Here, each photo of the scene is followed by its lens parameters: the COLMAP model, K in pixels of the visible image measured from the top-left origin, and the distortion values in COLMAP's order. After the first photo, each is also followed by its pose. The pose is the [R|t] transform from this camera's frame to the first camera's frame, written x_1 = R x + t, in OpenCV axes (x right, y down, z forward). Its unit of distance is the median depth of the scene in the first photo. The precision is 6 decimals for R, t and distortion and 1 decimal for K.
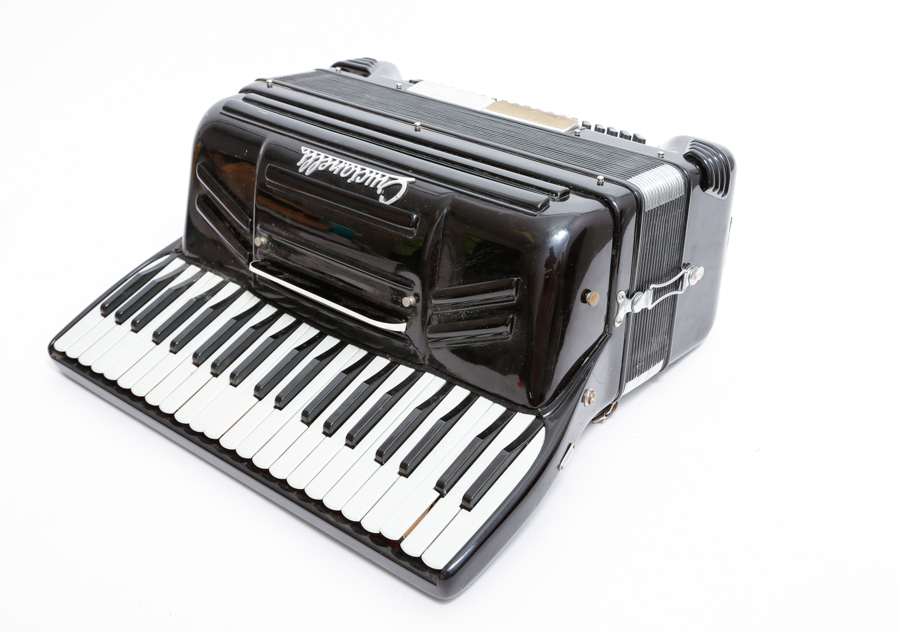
lens RADIAL K [[1143.8, 0, 450.0], [0, 1143.8, 316.0], [0, 0, 1]] dist [0.091622, -0.009497]
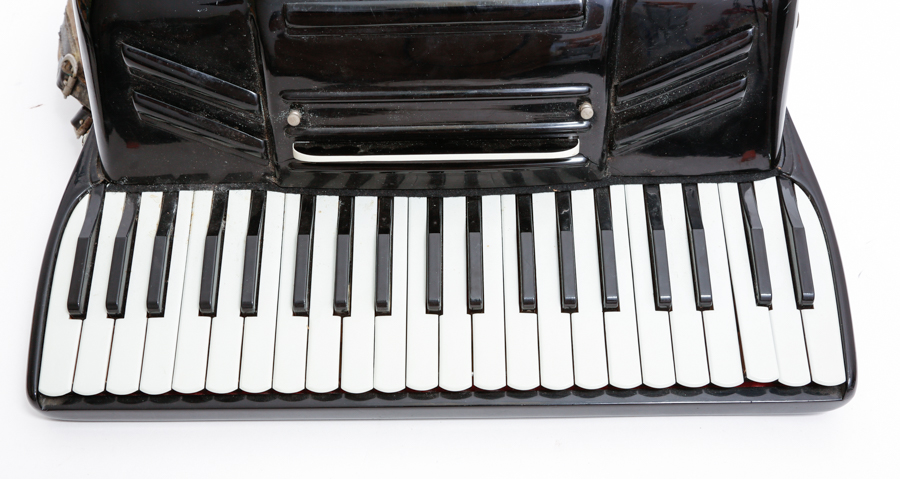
lens RADIAL K [[1148.8, 0, 437.7], [0, 1148.8, 240.2], [0, 0, 1]] dist [-0.010731, 0.003195]
pose [[0.751587, -0.445419, 0.486537, -0.479195], [0.322884, 0.891604, 0.317471, -0.194818], [-0.575206, -0.081512, 0.813937, 0.375076]]
